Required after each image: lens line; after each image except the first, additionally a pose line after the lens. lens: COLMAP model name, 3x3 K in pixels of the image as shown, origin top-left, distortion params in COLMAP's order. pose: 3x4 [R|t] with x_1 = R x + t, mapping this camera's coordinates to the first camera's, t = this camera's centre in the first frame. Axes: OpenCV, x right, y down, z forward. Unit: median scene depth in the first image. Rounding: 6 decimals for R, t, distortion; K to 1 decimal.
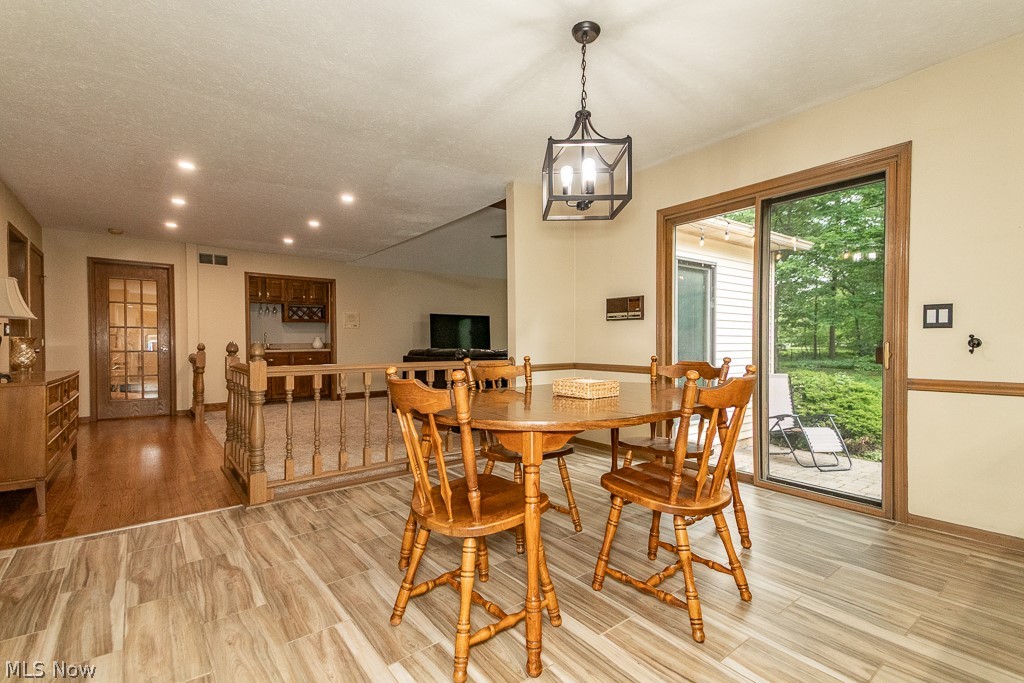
lens RADIAL K [[472.6, 0, 515.5], [0, 472.6, 351.5], [0, 0, 1]] dist [0.051040, 0.000060]
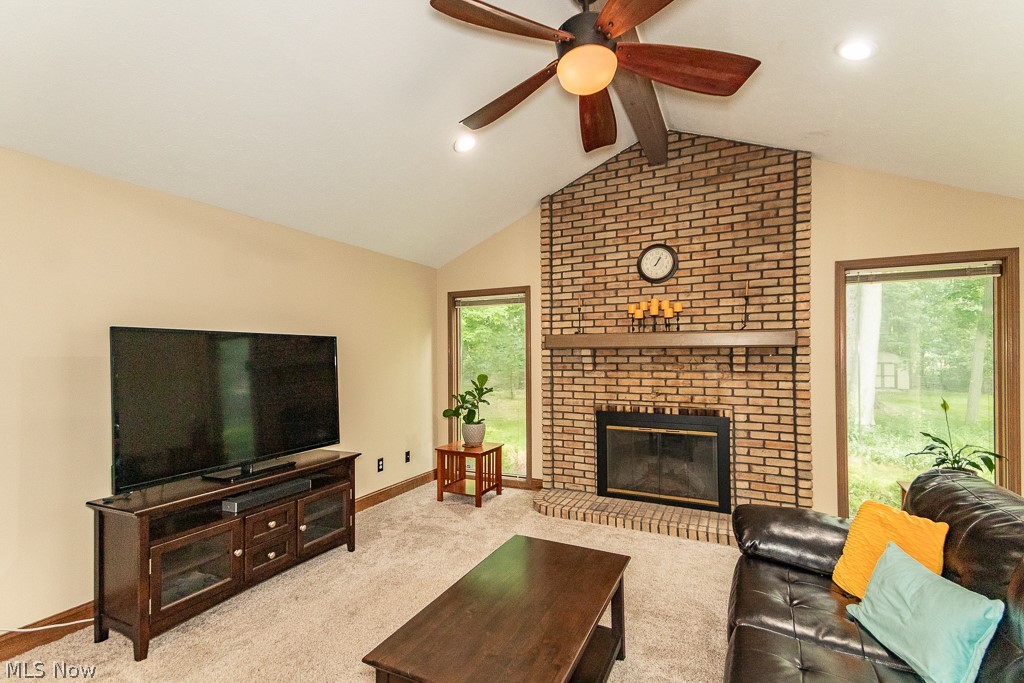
lens RADIAL K [[472.6, 0, 515.5], [0, 472.6, 351.5], [0, 0, 1]] dist [0.051040, 0.000060]
pose [[0.901379, 0.000407, 0.433030, -0.115858], [0.010498, 0.999685, -0.022793, -0.078203], [-0.432903, 0.025091, 0.901091, 0.853704]]
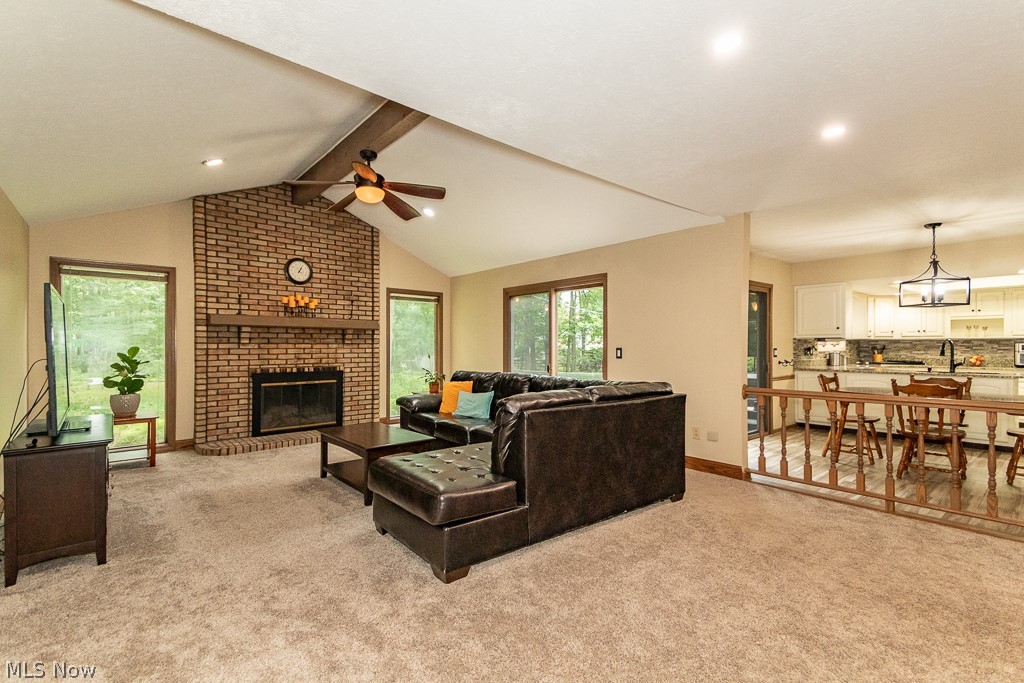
lens RADIAL K [[465.0, 0, 514.0], [0, 465.0, 346.1], [0, 0, 1]] dist [0.049216, -0.000343]
pose [[-0.054421, 0.005132, 0.998505, -0.620368], [0.019631, 0.999799, -0.004068, -0.047450], [-0.998325, 0.019380, -0.054511, 0.965523]]
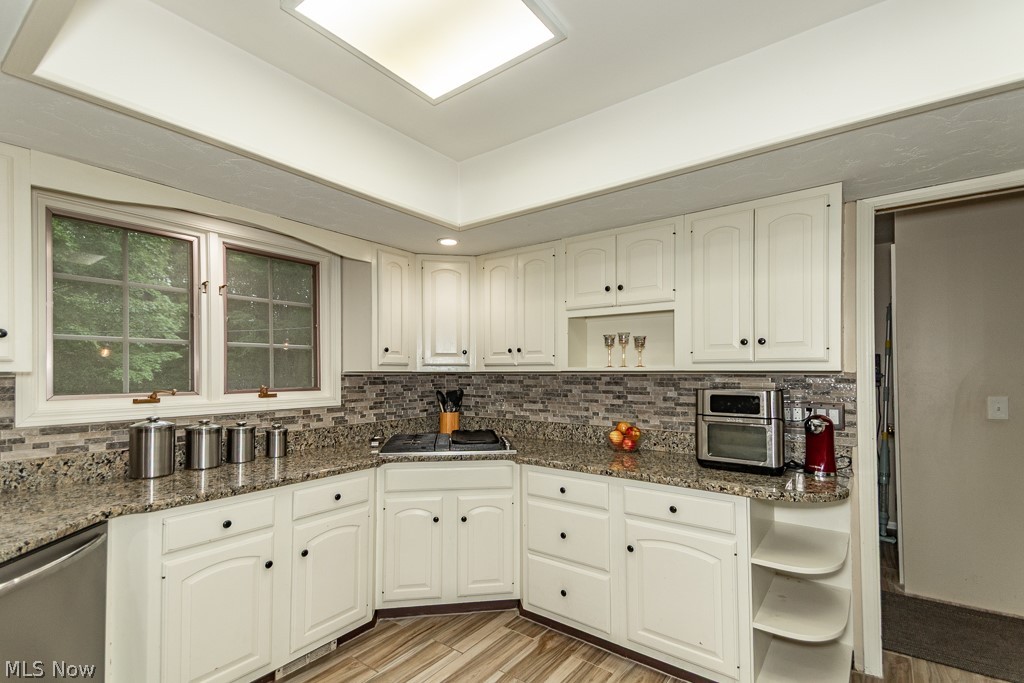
lens RADIAL K [[474.6, 0, 510.2], [0, 474.6, 368.3], [0, 0, 1]] dist [0.043402, -0.000323]
pose [[-0.264087, 0.017681, 0.964337, 0.130135], [0.023162, 0.999660, -0.011985, -0.049027], [-0.964221, 0.019170, -0.264407, -0.007899]]
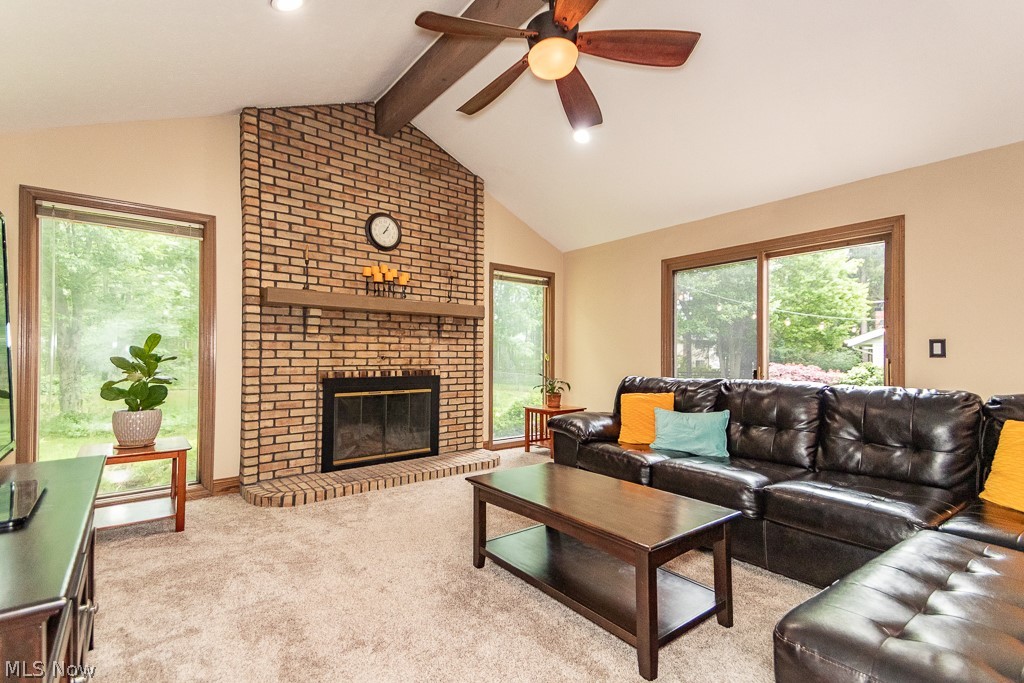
lens RADIAL K [[472.6, 0, 515.5], [0, 472.6, 351.5], [0, 0, 1]] dist [0.051040, 0.000060]
pose [[-0.020846, 0.011734, 0.999714, -0.326314], [0.015153, 0.999820, -0.011420, -0.033239], [-0.999668, 0.014911, -0.021020, 1.170947]]
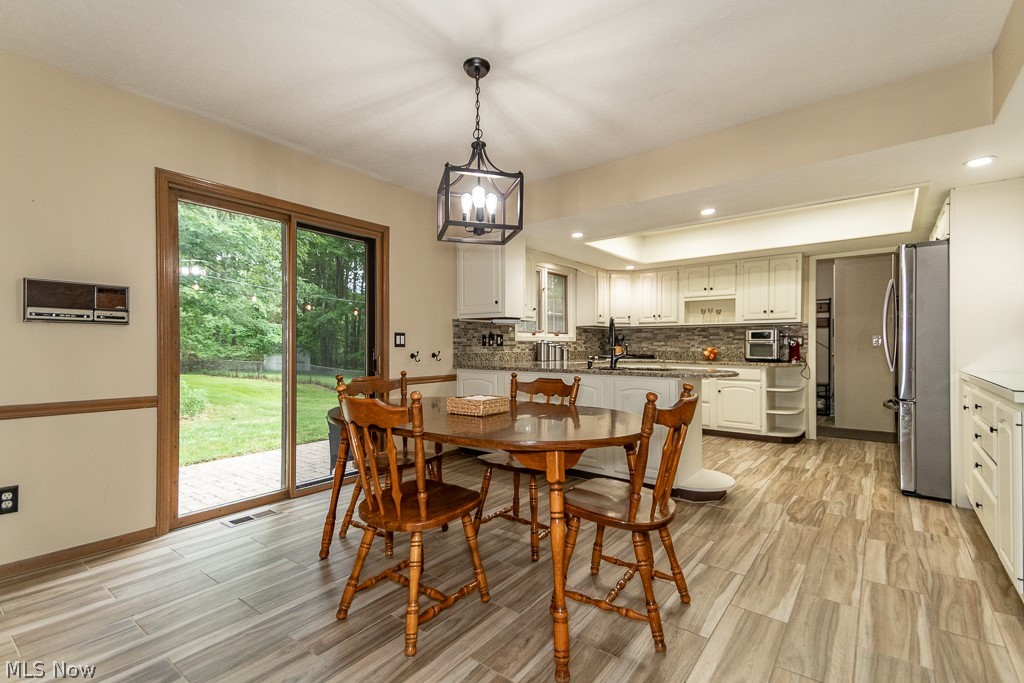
lens RADIAL K [[472.6, 0, 515.5], [0, 472.6, 351.5], [0, 0, 1]] dist [0.051040, 0.000060]
pose [[-0.259110, -0.002476, 0.965845, -0.287879], [0.021332, 0.999738, 0.008285, -0.014201], [-0.965612, 0.022750, -0.258989, 0.385843]]
